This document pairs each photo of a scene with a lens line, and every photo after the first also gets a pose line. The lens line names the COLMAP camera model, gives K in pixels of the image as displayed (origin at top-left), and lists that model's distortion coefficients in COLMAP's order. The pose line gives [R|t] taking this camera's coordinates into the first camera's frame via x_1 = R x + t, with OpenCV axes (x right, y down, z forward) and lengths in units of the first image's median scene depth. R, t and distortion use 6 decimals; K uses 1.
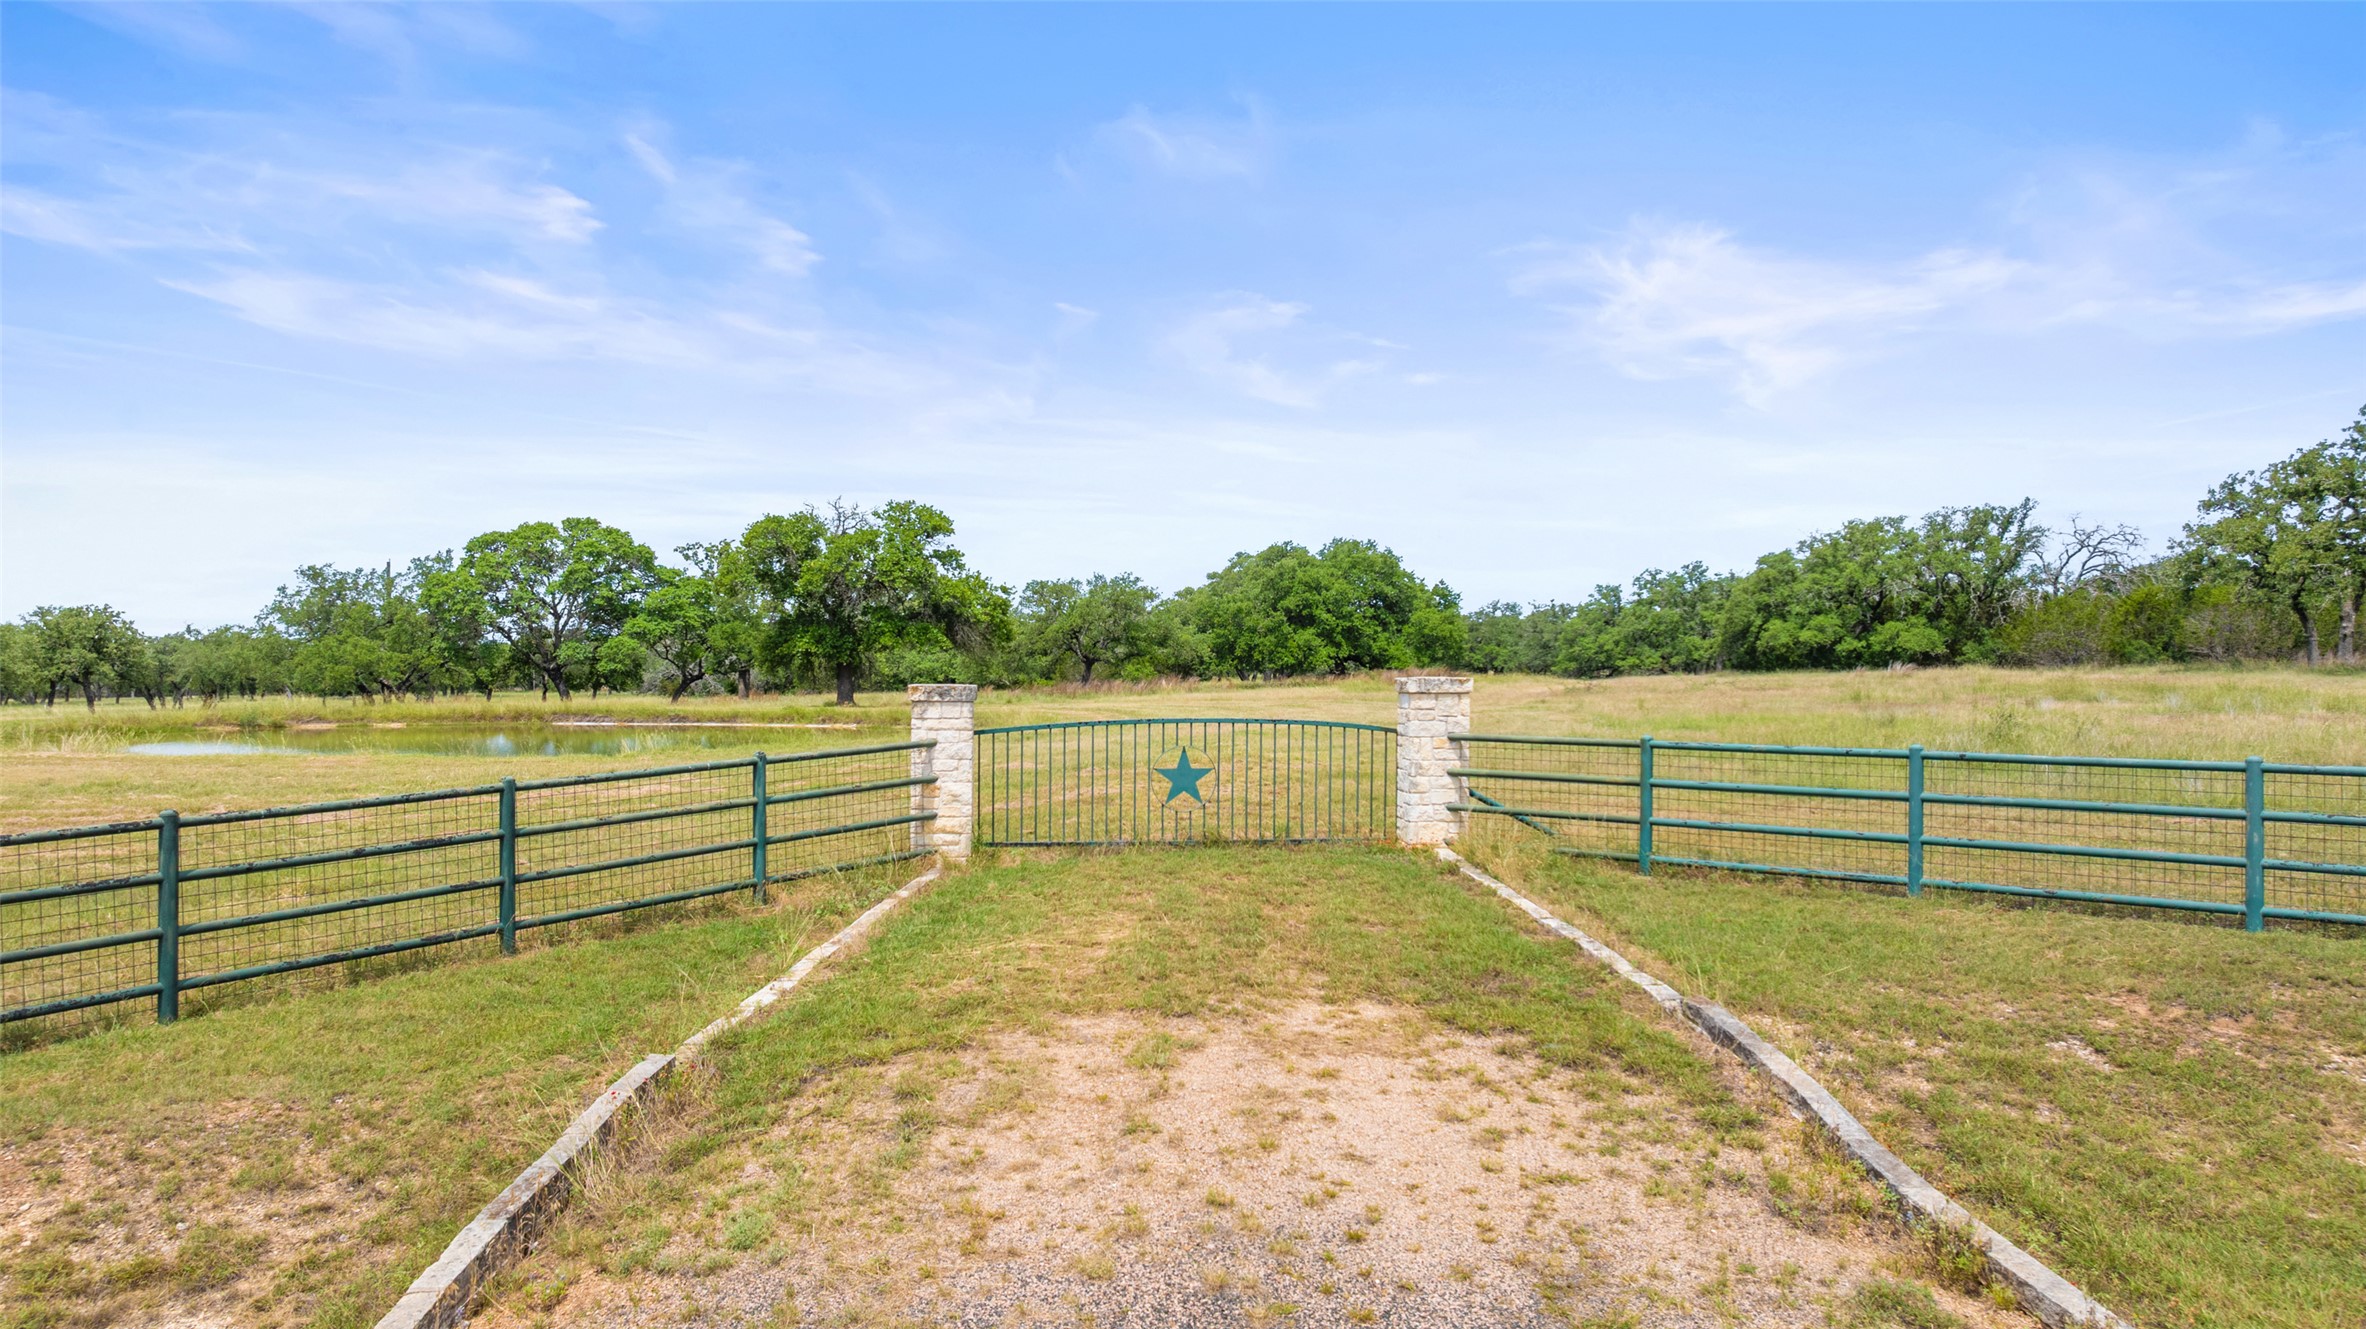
lens RADIAL K [[1664.5, 0, 1183.0], [0, 1664.5, 664.5], [0, 0, 1]] dist [-0.026892, 0.018483]
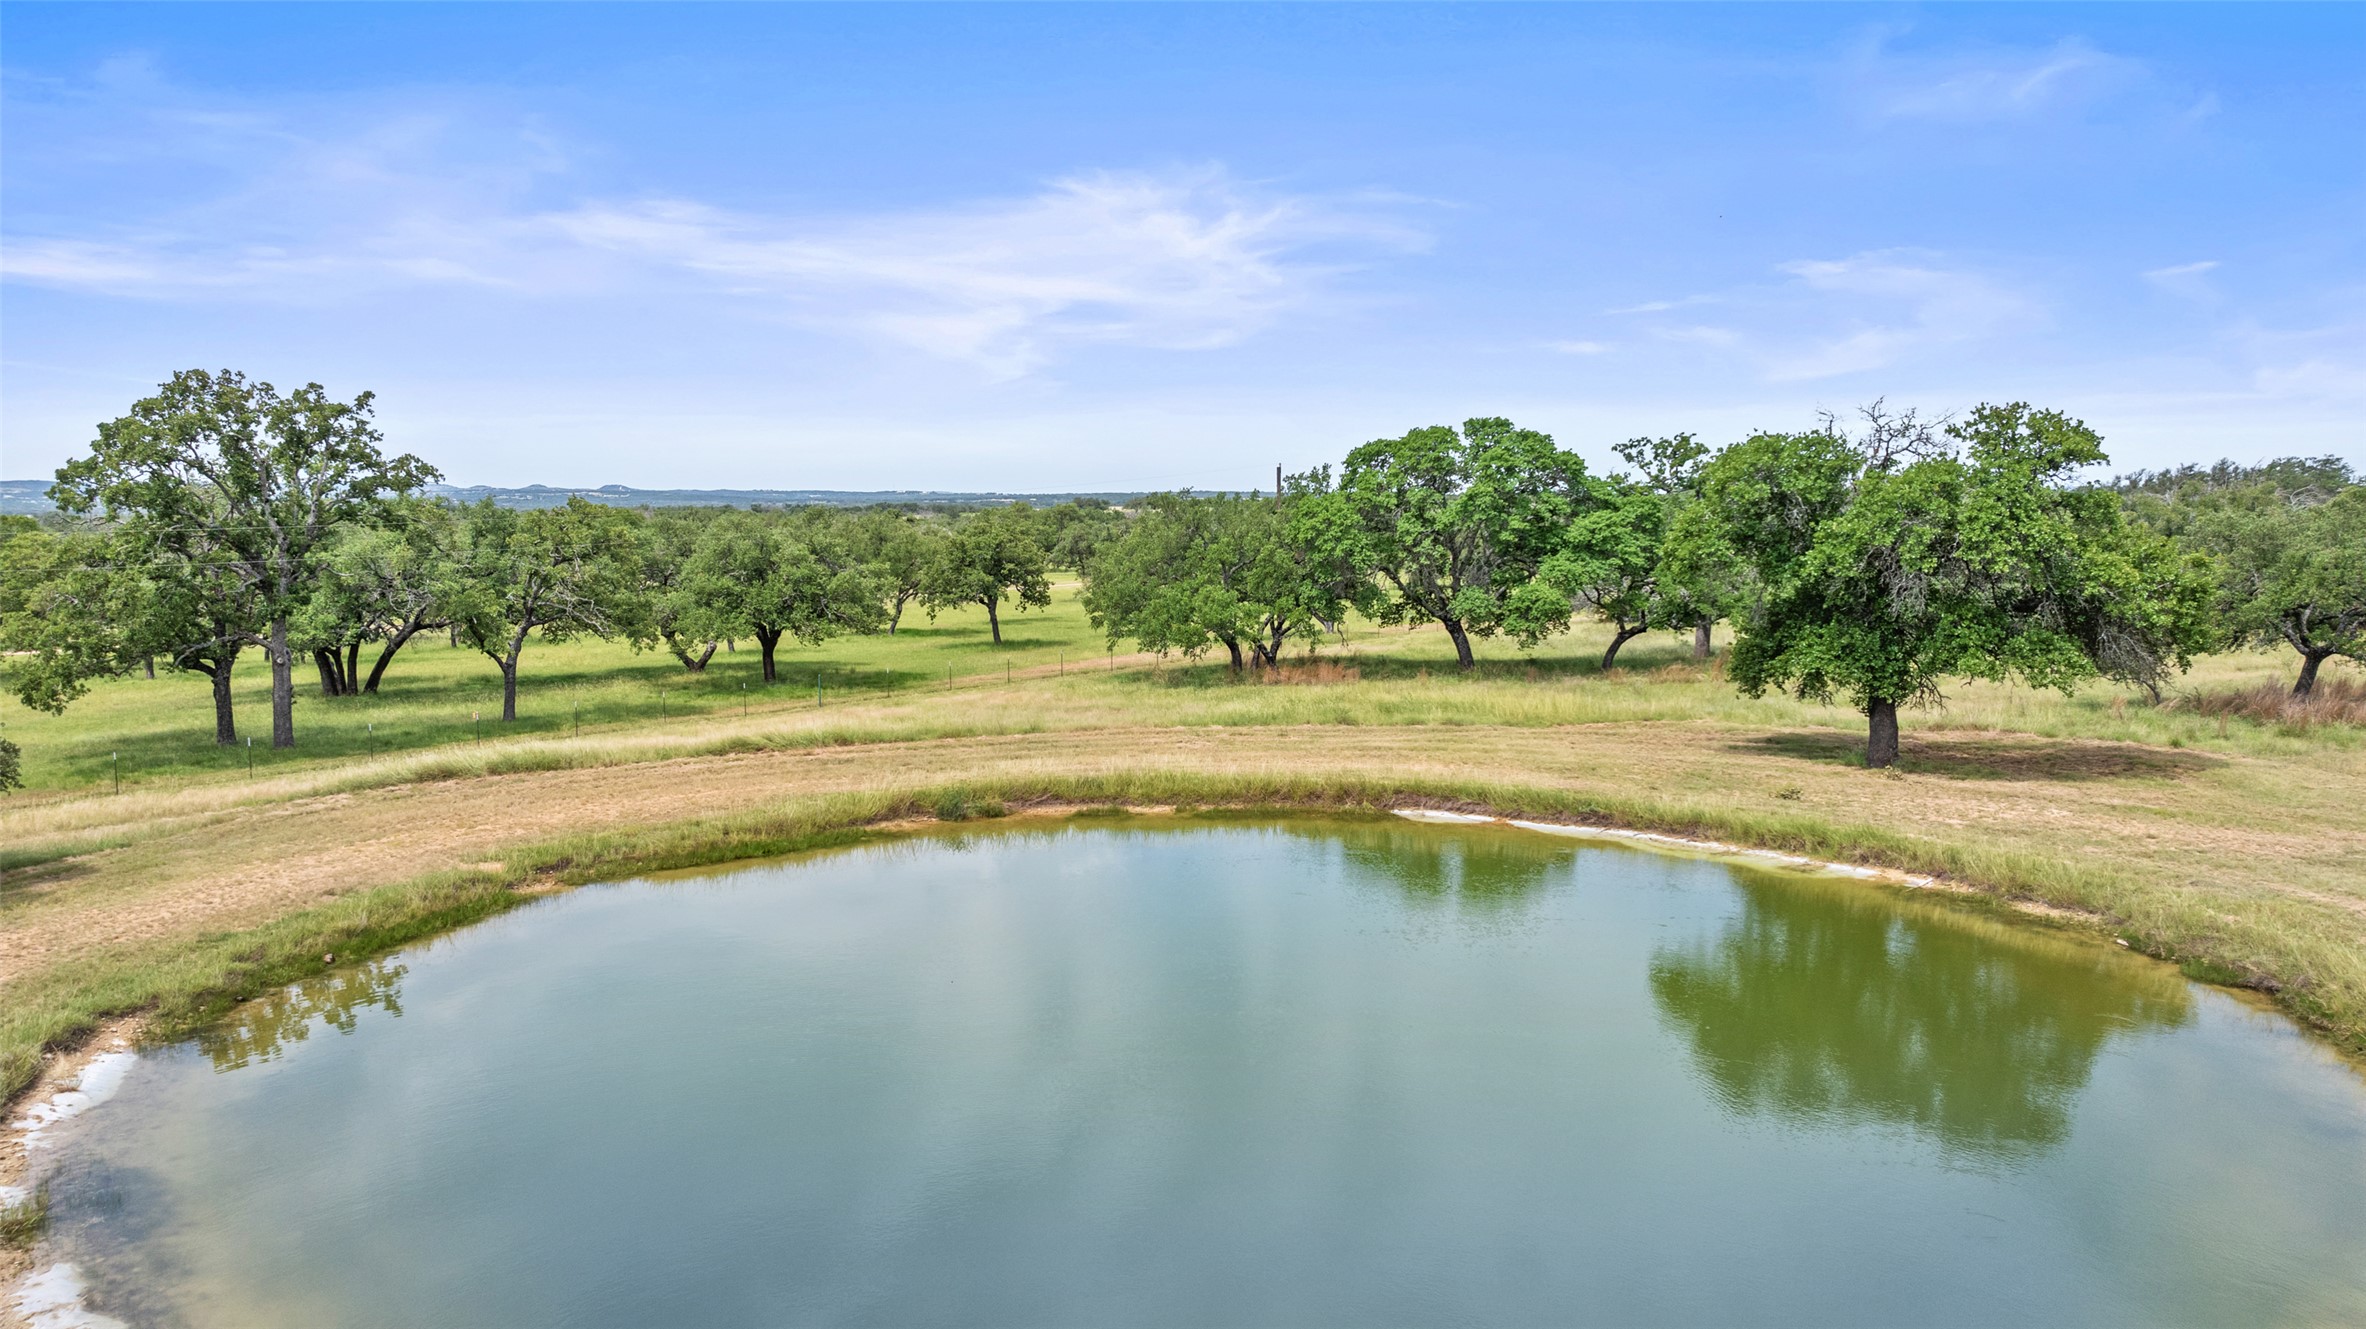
lens RADIAL K [[1664.5, 0, 1183.0], [0, 1664.5, 664.5], [0, 0, 1]] dist [-0.026892, 0.018483]
pose [[0.848637, 0.045376, -0.527025, -0.082083], [0.007056, 0.995254, 0.097052, -0.052323], [0.528928, -0.086081, 0.844290, 0.293425]]
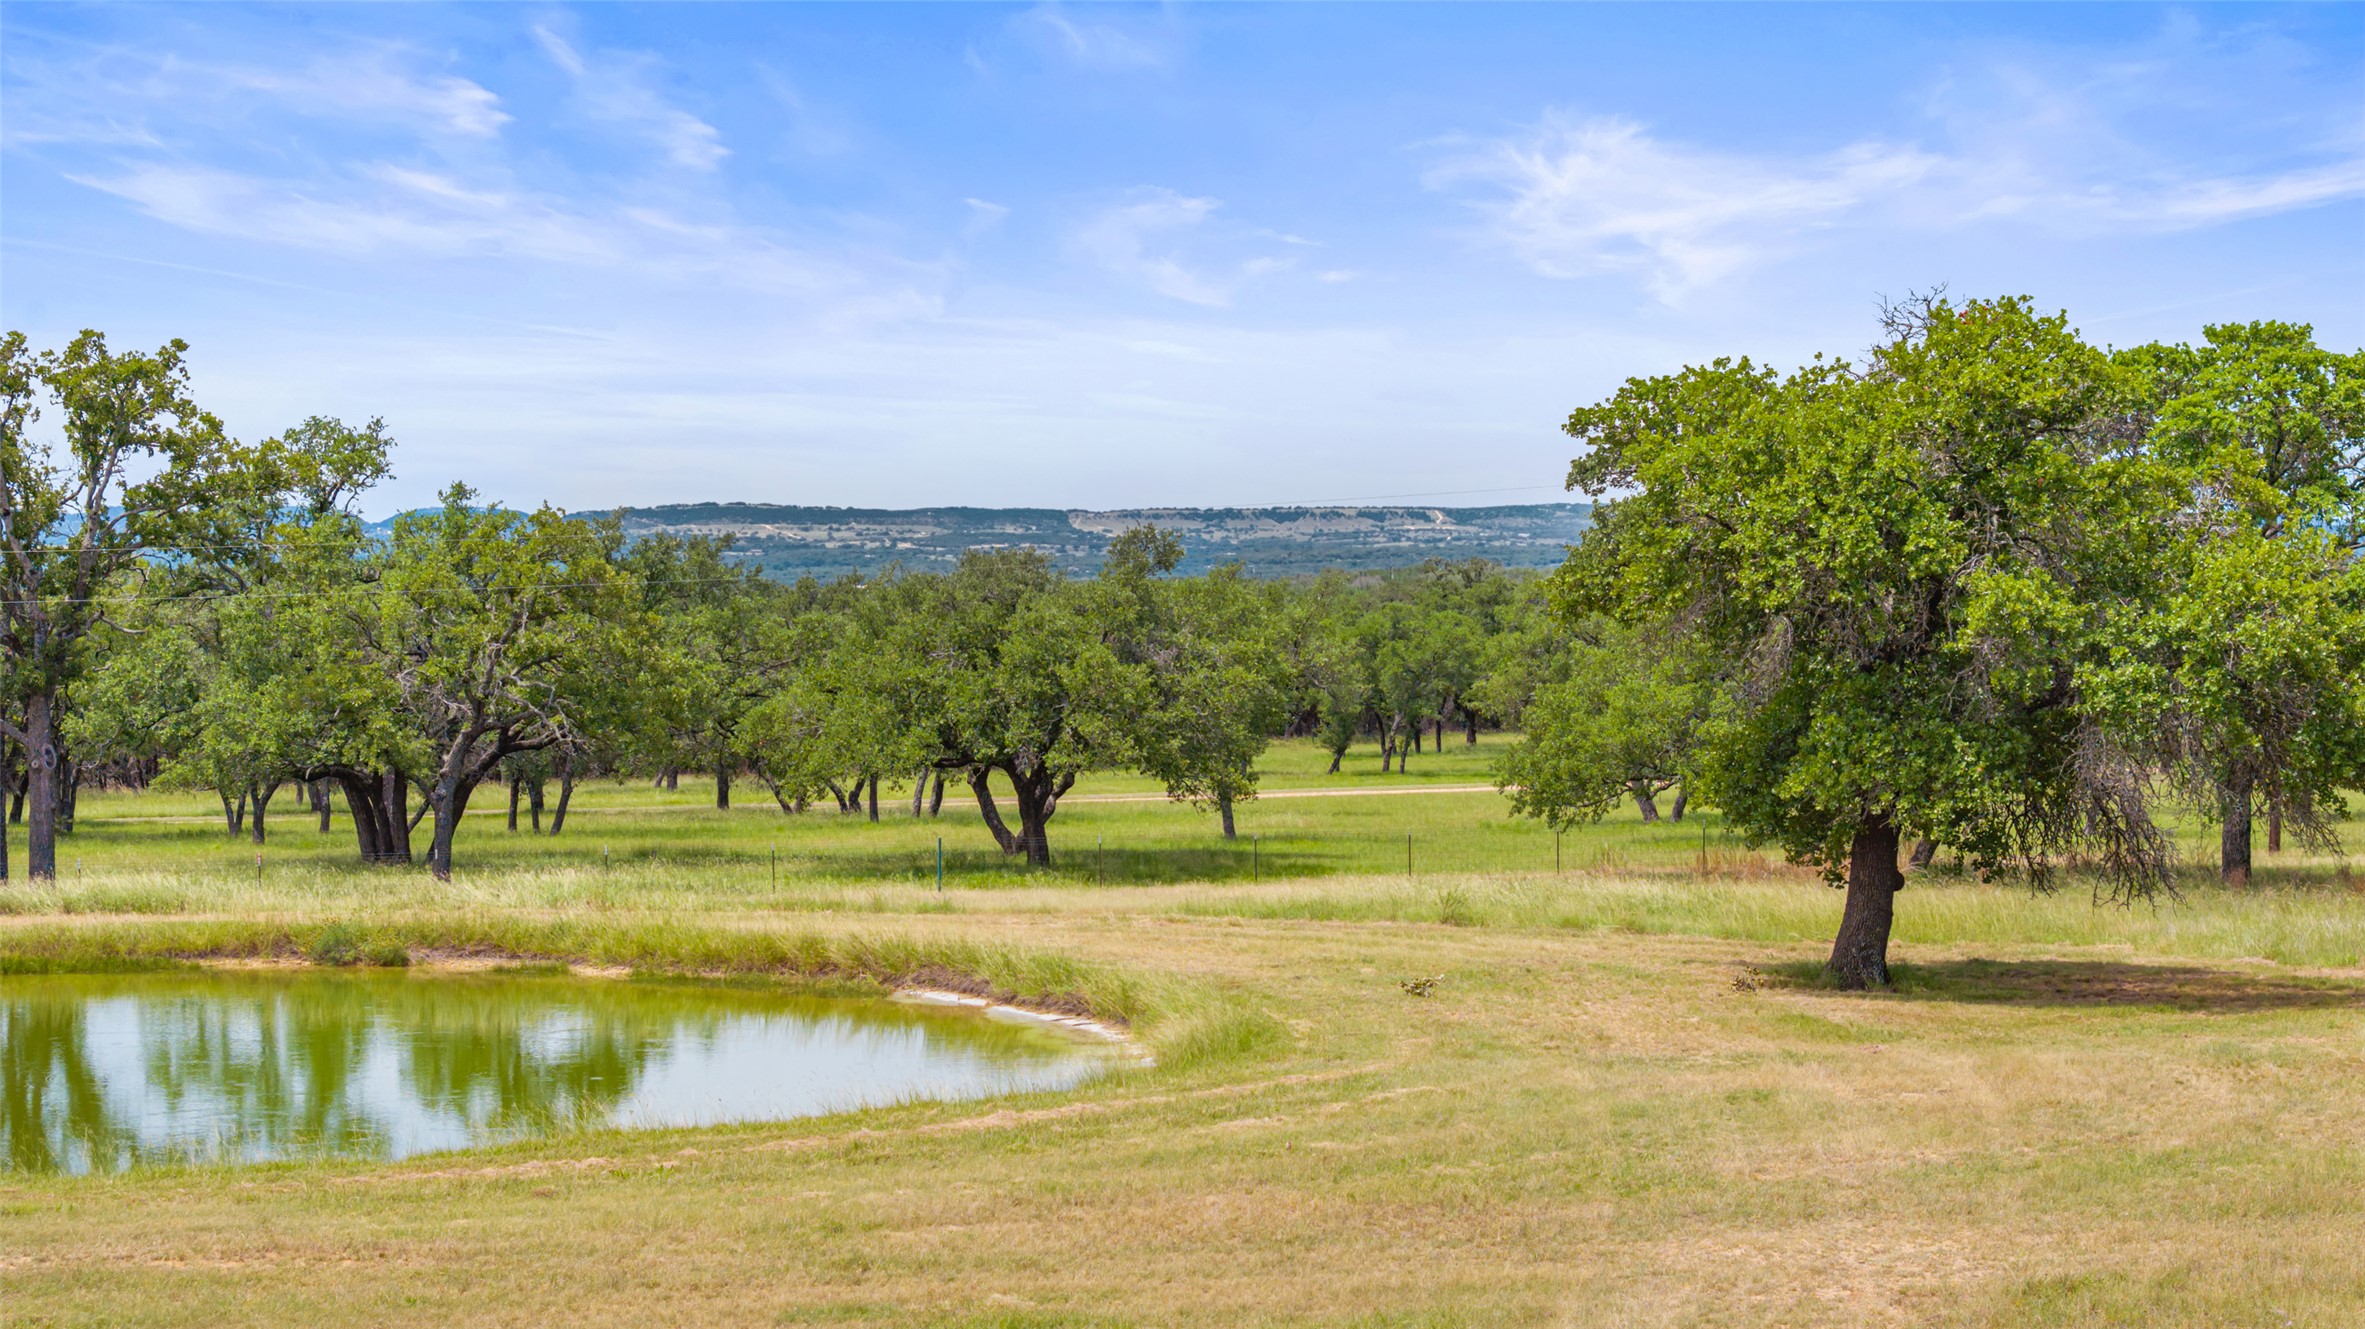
lens RADIAL K [[4745.7, 0, 1182.5], [0, 4745.7, 664.5], [0, 0, 1]] dist [-0.121197, -0.060226]
pose [[0.438814, 0.012582, -0.898490, 0.411705], [0.008688, 0.999796, 0.018244, -0.038519], [0.898536, -0.015812, 0.438616, 0.386615]]
